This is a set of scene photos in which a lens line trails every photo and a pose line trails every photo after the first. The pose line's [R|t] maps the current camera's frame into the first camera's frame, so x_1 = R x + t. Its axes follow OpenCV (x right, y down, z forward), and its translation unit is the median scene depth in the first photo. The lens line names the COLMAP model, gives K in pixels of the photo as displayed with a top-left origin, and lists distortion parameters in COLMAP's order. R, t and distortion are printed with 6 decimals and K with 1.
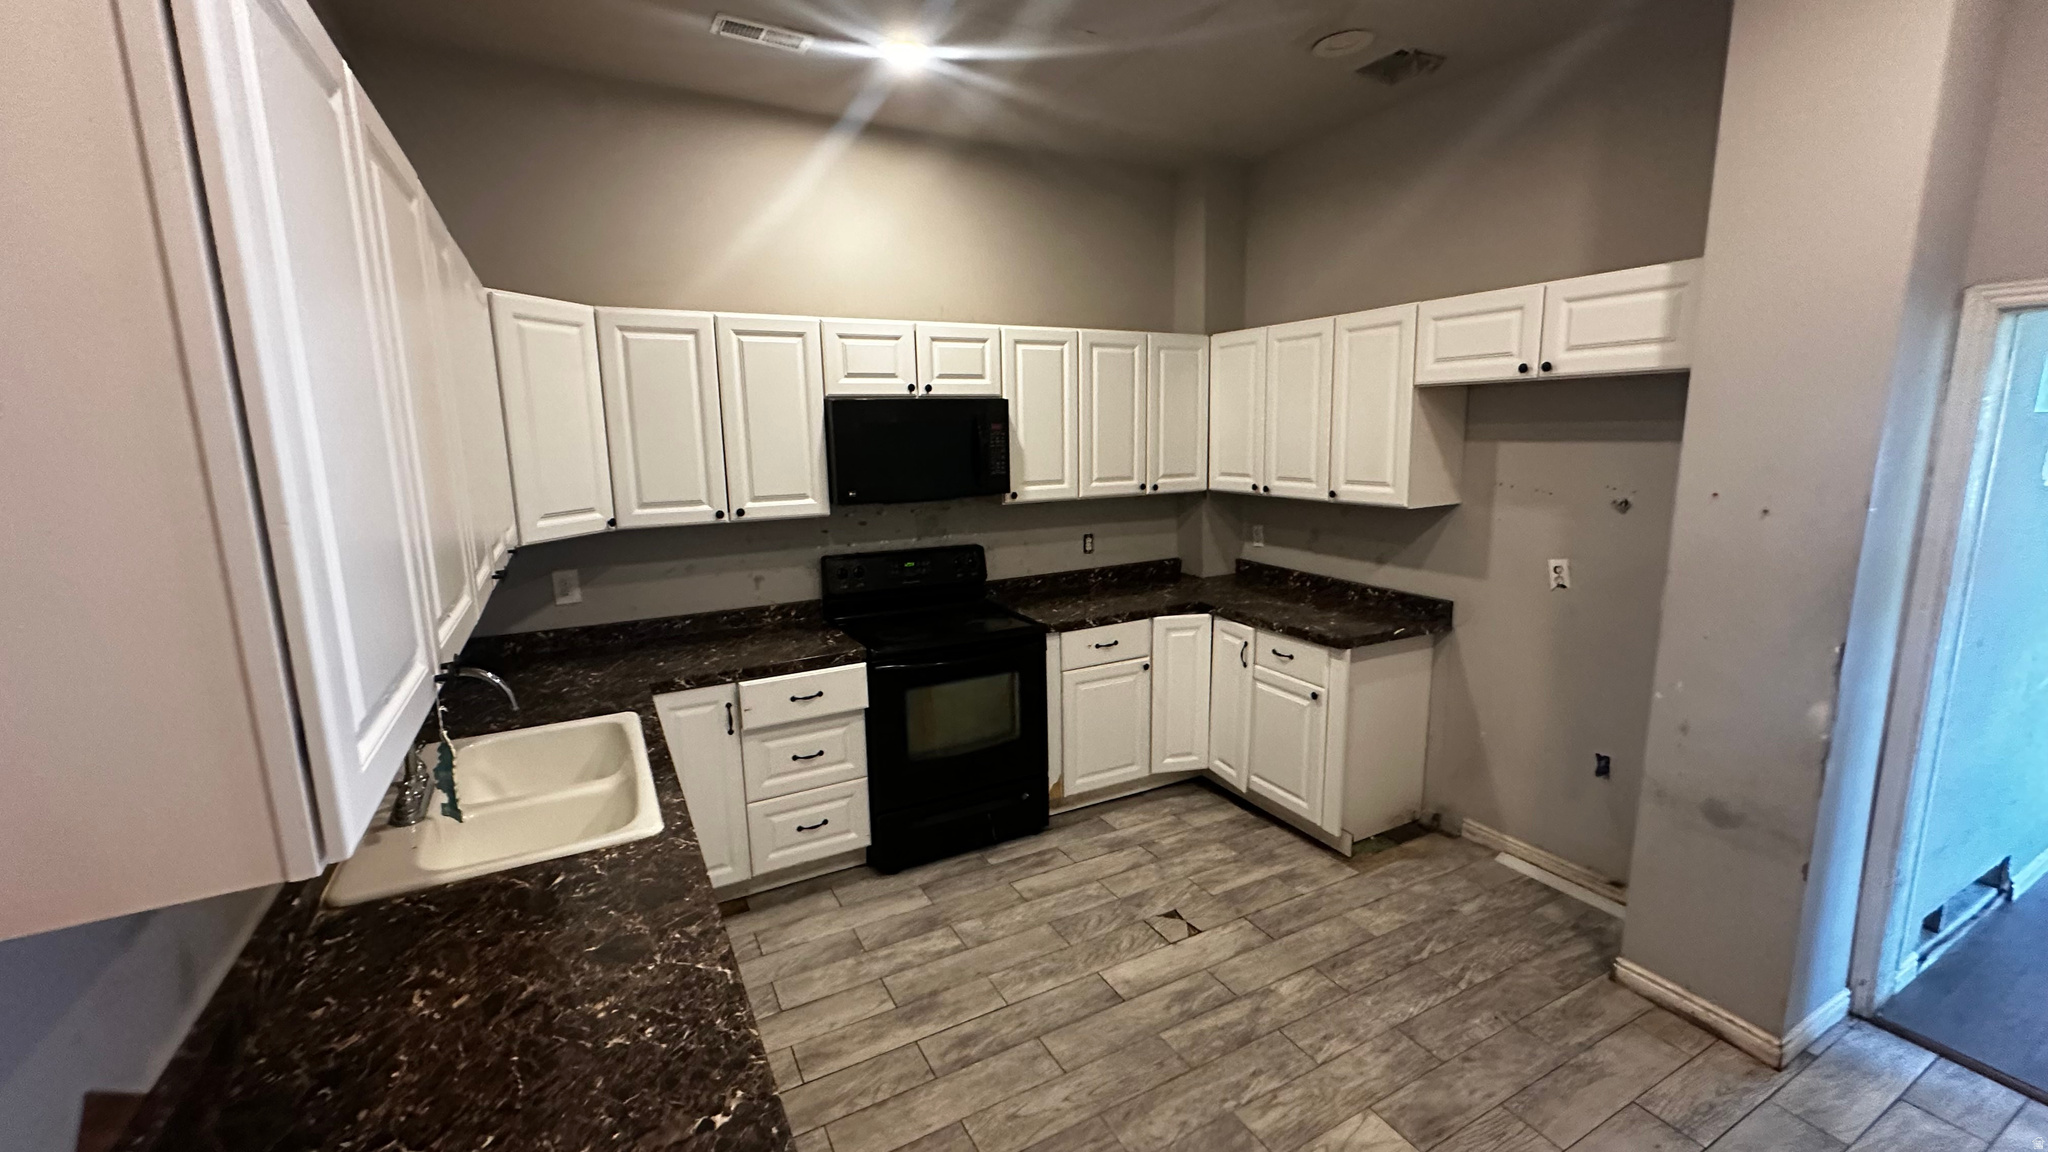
lens RADIAL K [[817.0, 0, 1024.0], [0, 817.0, 576.0], [0, 0, 1]] dist [-0.008493, 0.000033]
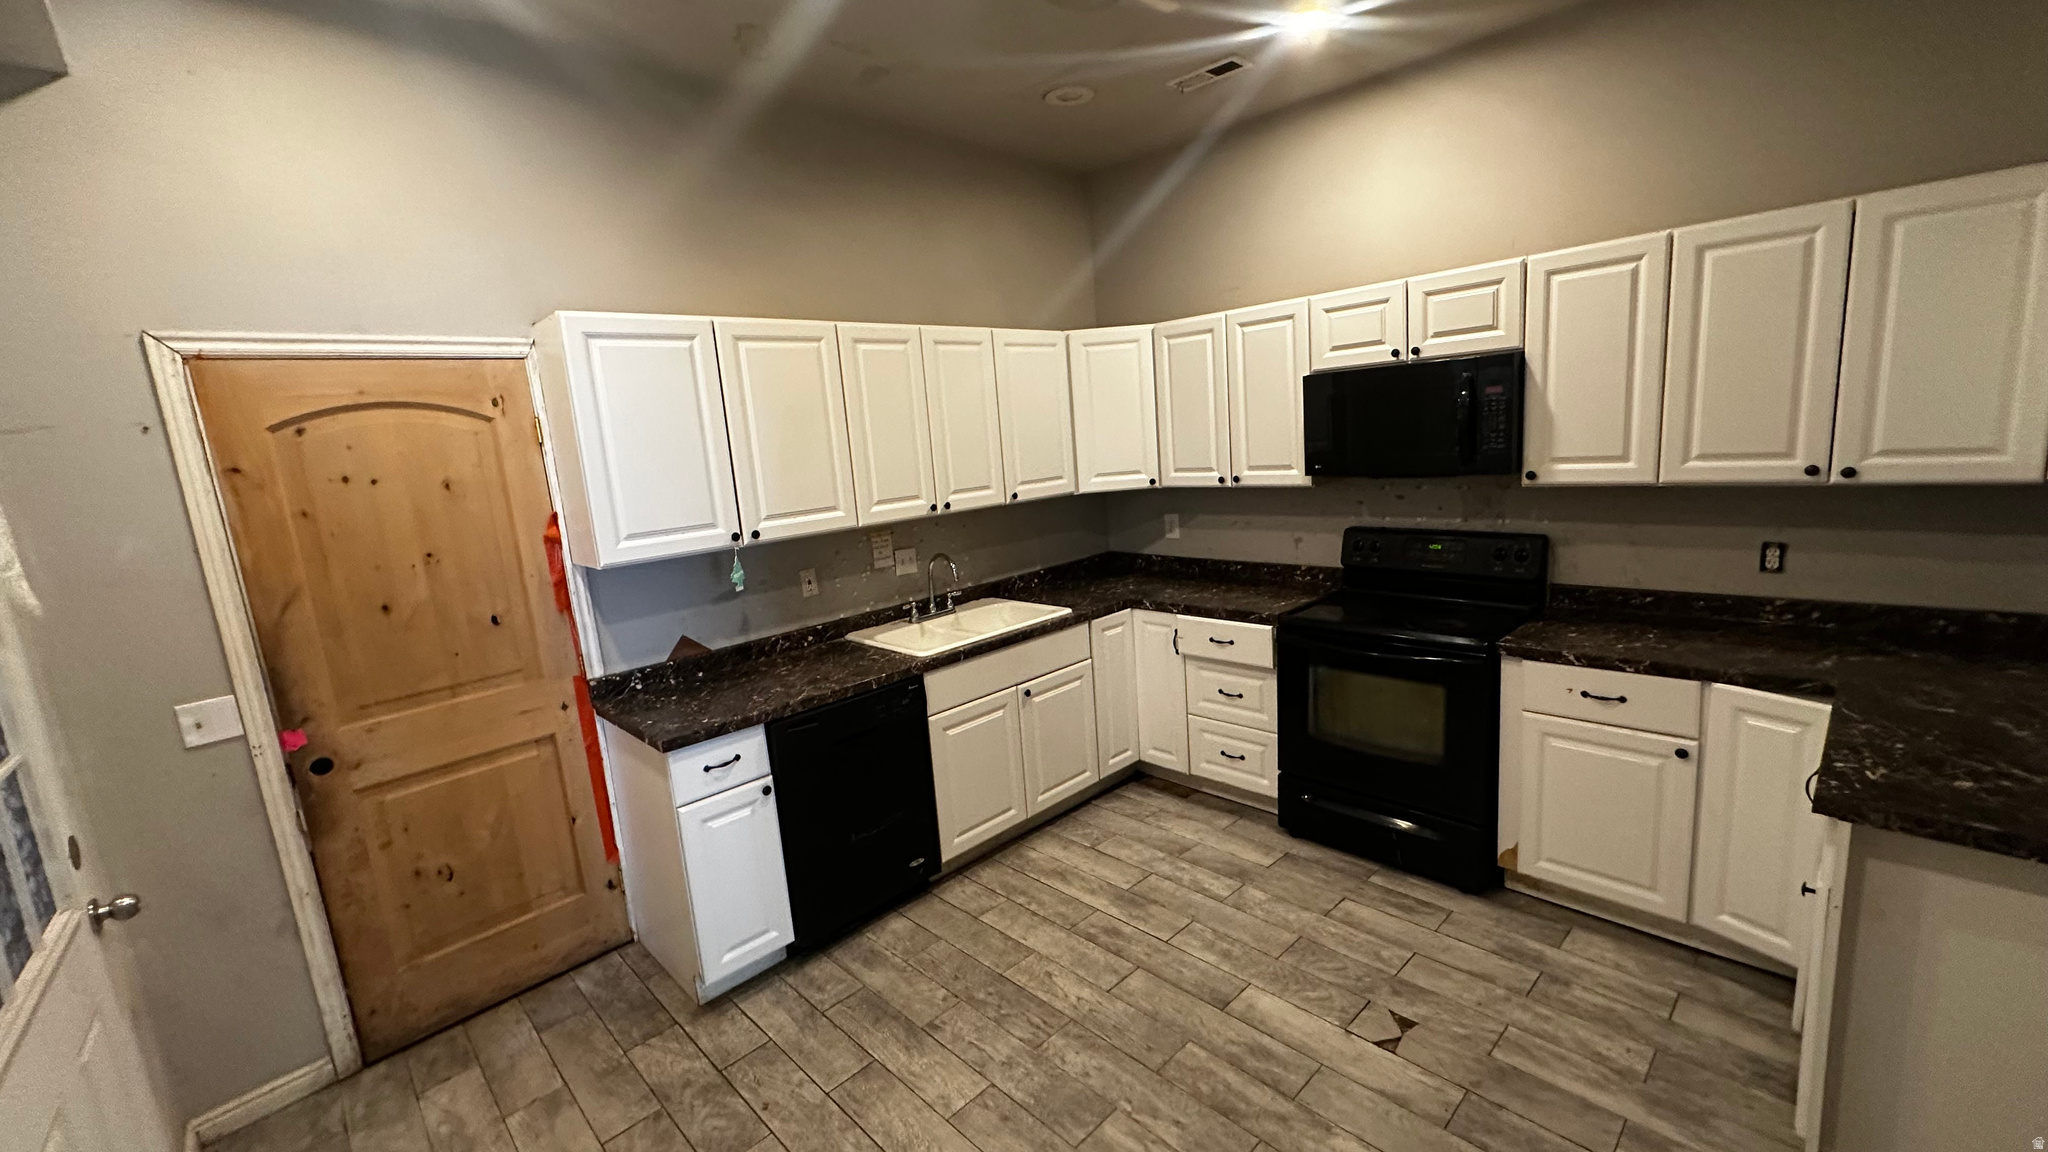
lens RADIAL K [[817.0, 0, 1024.0], [0, 817.0, 576.0], [0, 0, 1]] dist [-0.008493, 0.000033]
pose [[0.270291, 0.166385, -0.948293, 0.686738], [-0.100284, 0.984462, 0.144147, -0.076738], [0.957542, 0.056137, 0.282777, 0.367500]]
